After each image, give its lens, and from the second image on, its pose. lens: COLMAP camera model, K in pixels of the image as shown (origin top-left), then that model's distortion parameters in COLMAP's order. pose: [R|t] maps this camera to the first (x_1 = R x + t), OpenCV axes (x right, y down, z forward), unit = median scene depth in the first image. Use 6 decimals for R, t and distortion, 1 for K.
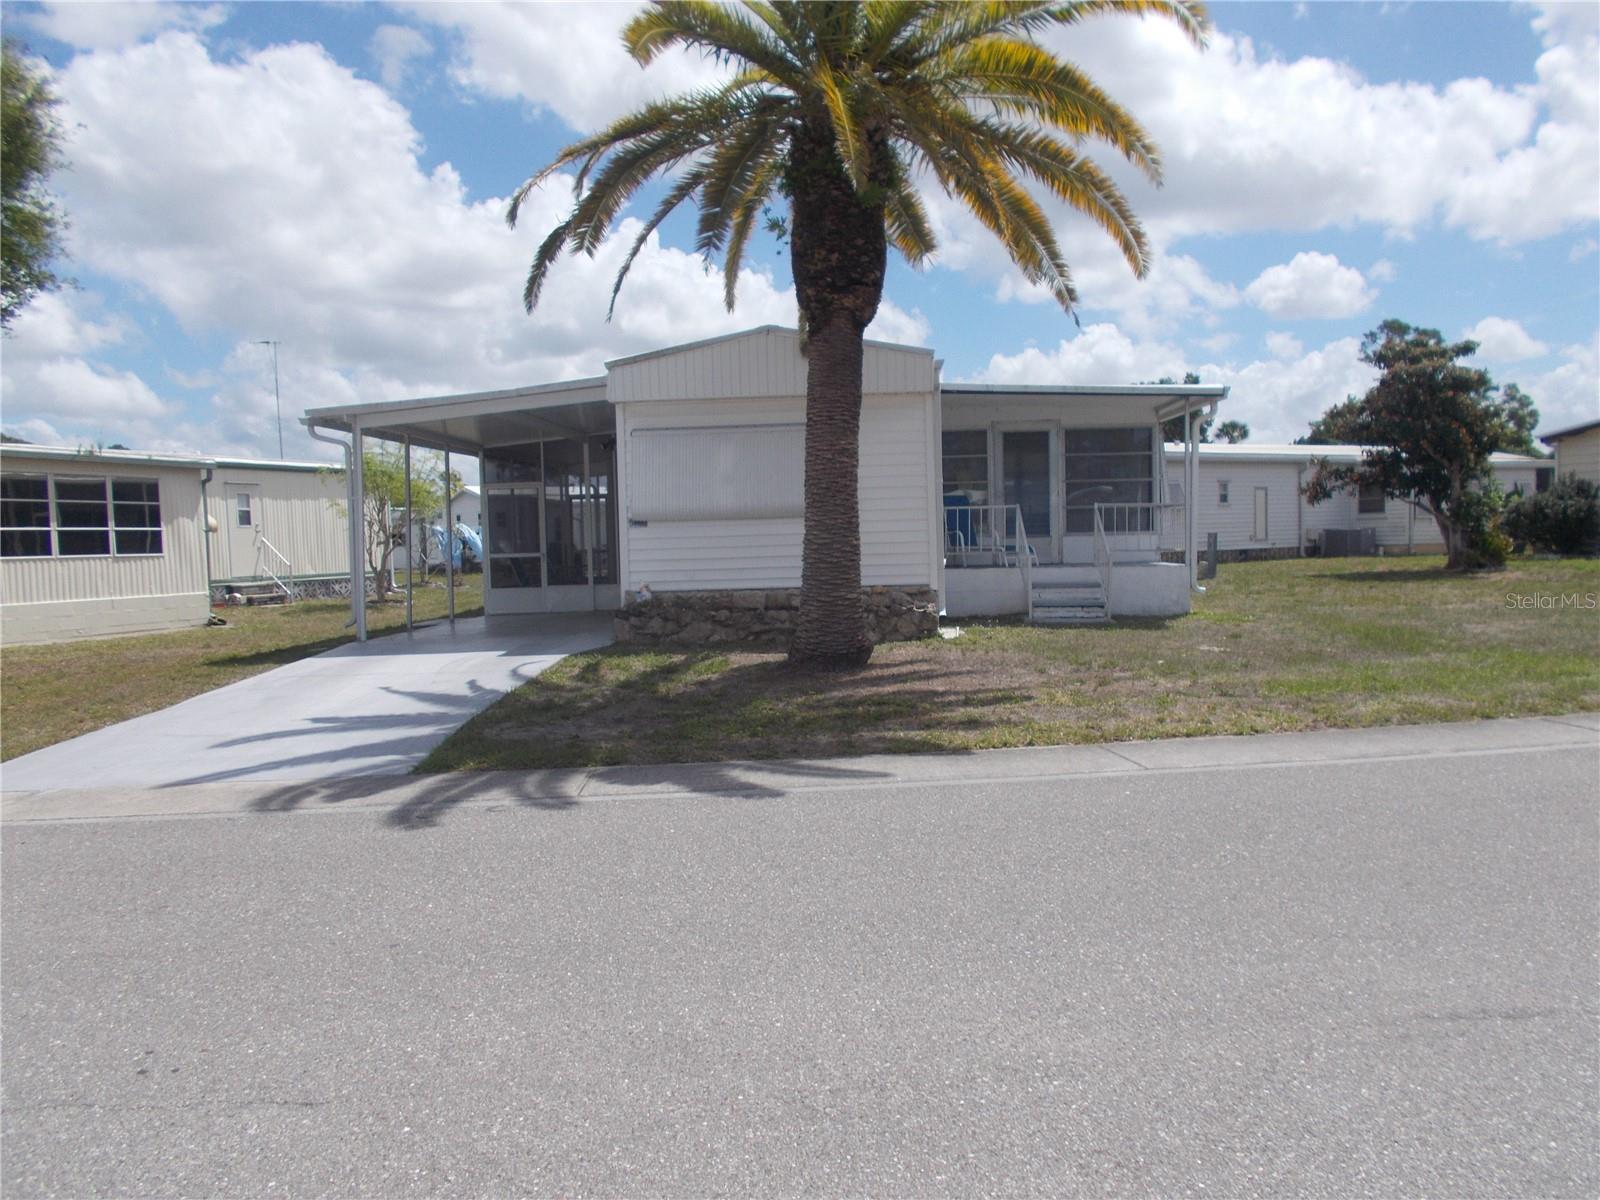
lens RADIAL K [[1239.9, 0, 775.5], [0, 1239.9, 593.4], [0, 0, 1]] dist [0.032807, 0.001563]
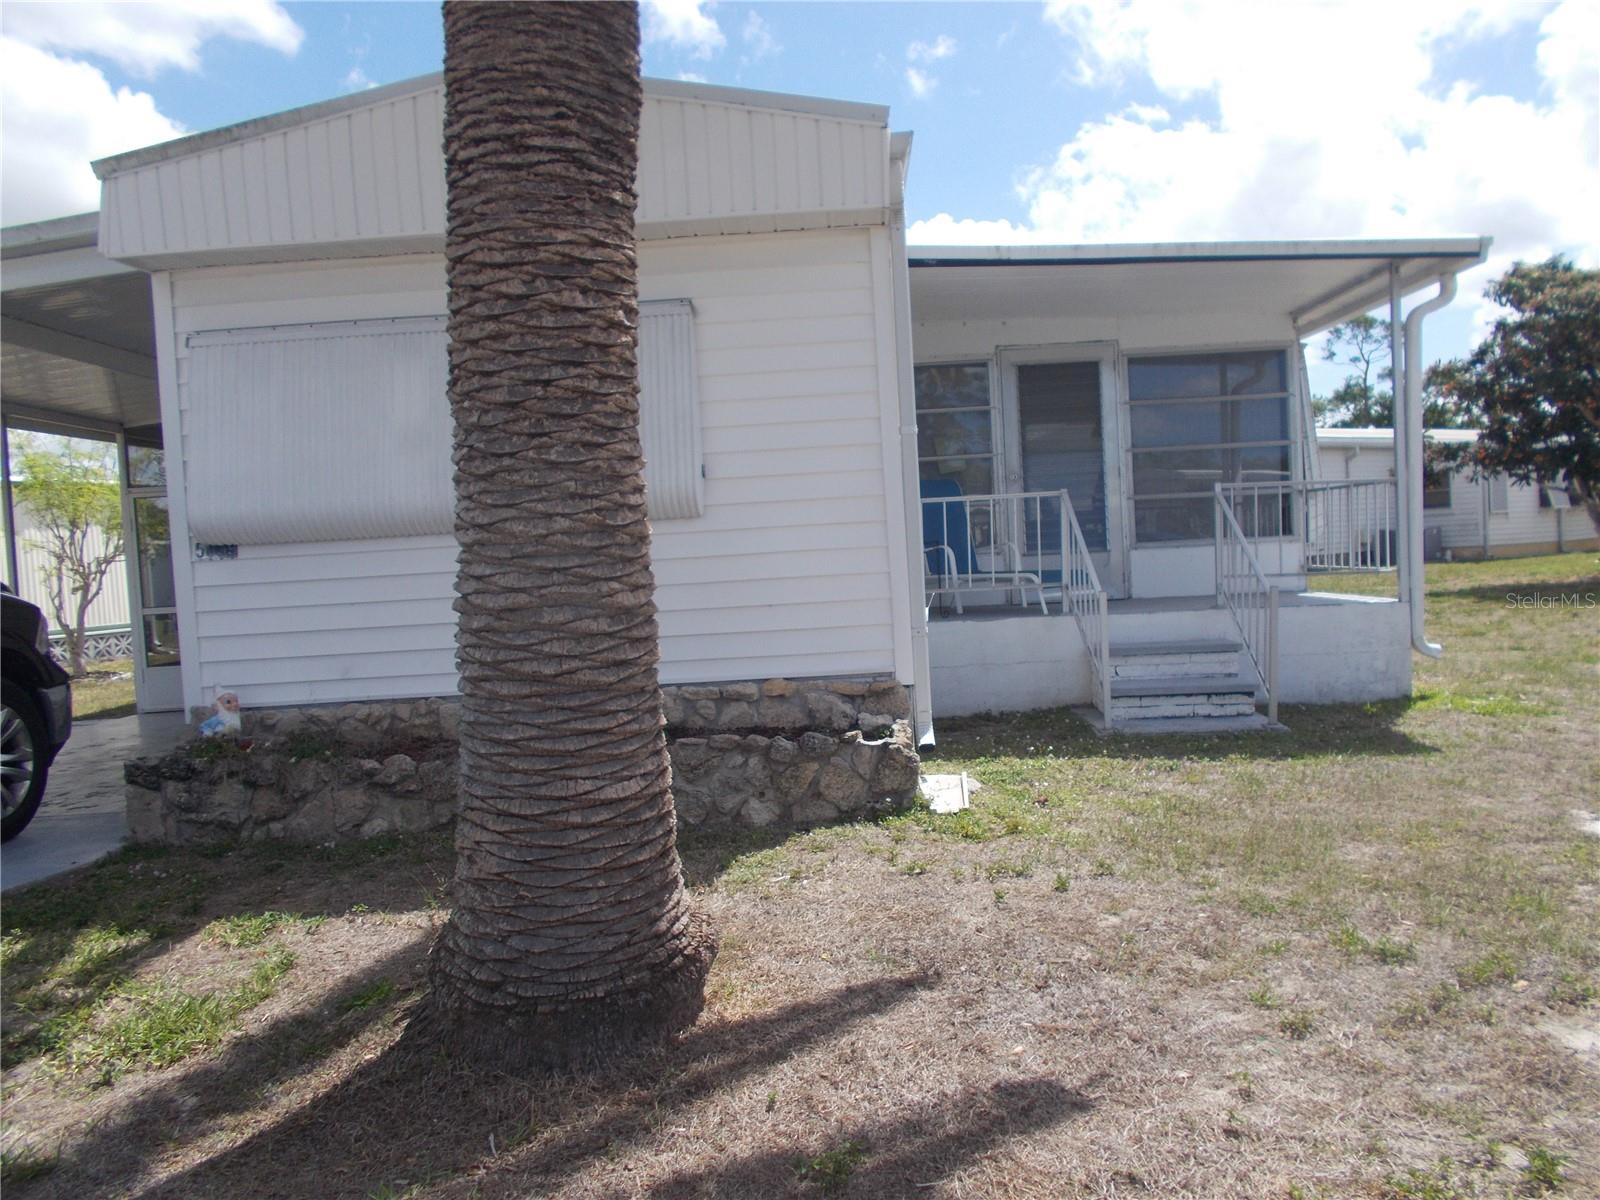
lens RADIAL K [[1206.1, 0, 800.0], [0, 1206.1, 600.0], [0, 0, 1]] dist [-0.001791, 0.000323]
pose [[0.998384, -0.031648, 0.047208, 0.071069], [0.032032, 0.999459, -0.007394, -0.029607], [-0.046948, 0.008894, 0.998858, 0.572326]]
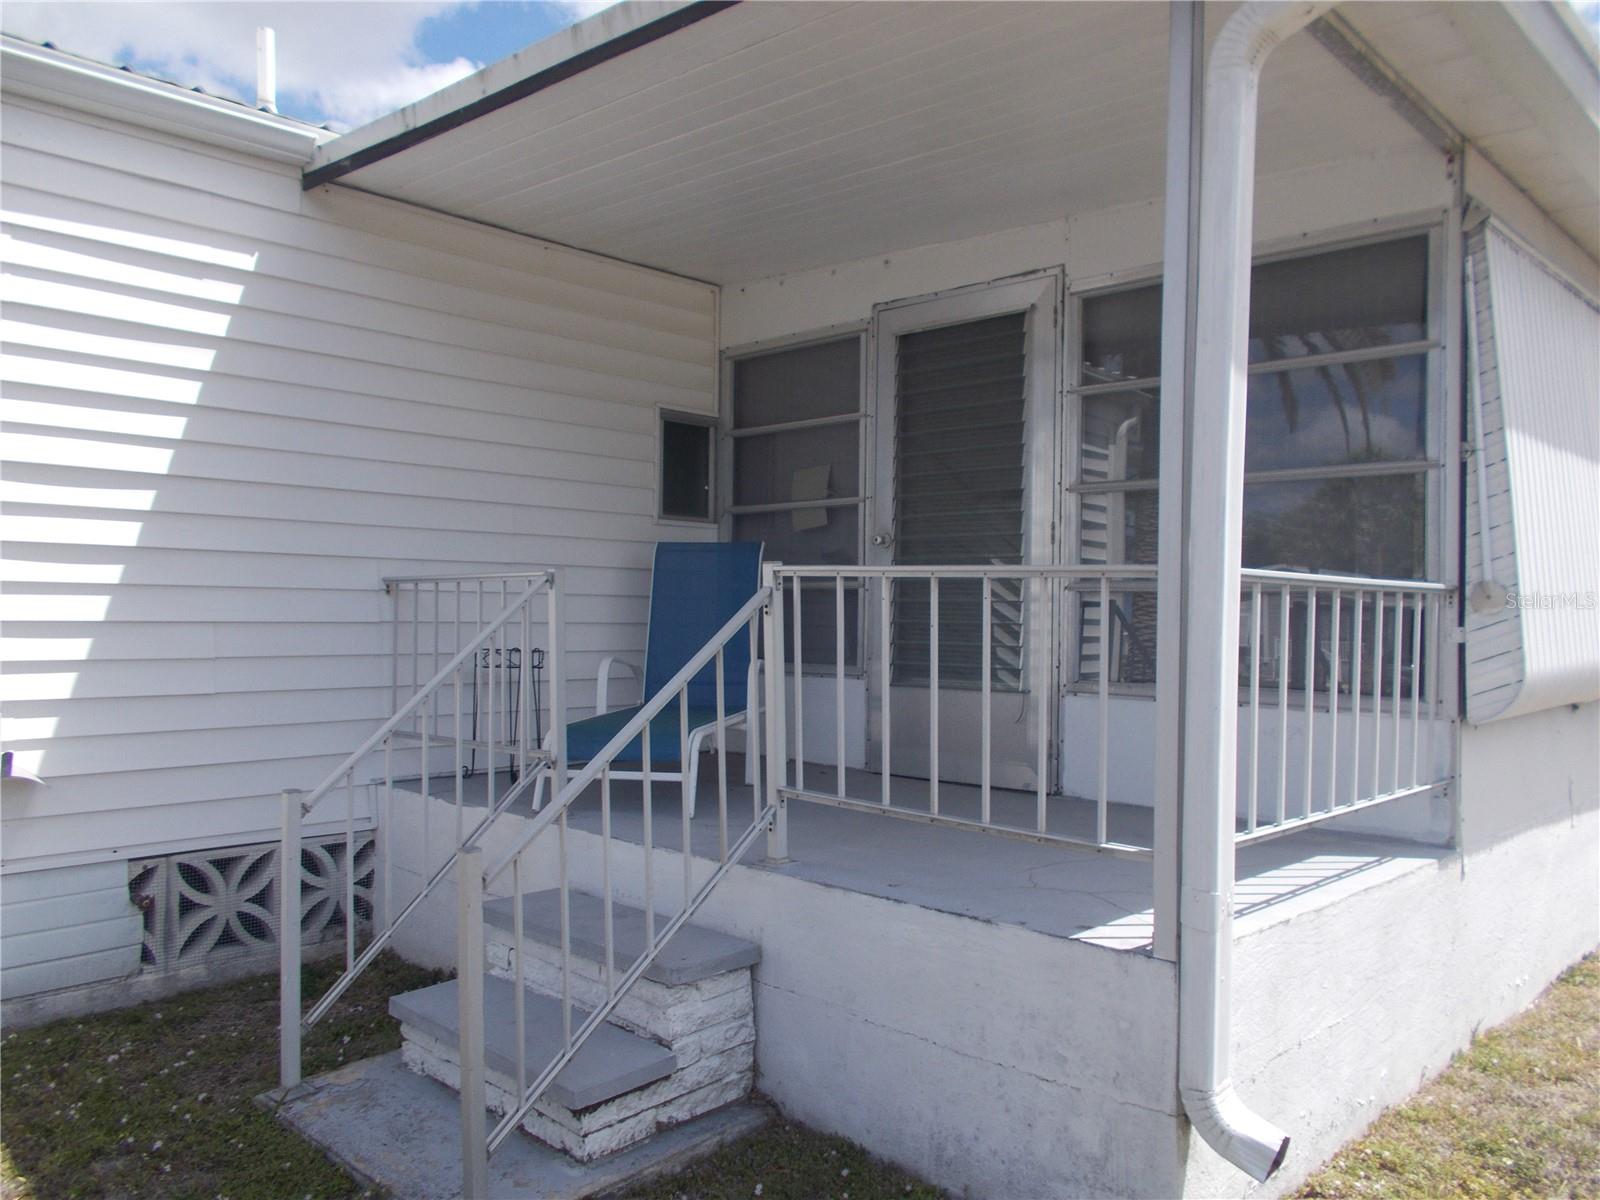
lens RADIAL K [[1206.1, 0, 800.0], [0, 1206.1, 600.0], [0, 0, 1]] dist [-0.001791, 0.000323]
pose [[0.768827, 0.025368, -0.638954, 0.428689], [-0.066823, 0.996929, -0.040825, -0.063331], [0.635956, 0.074084, 0.768161, 0.930101]]
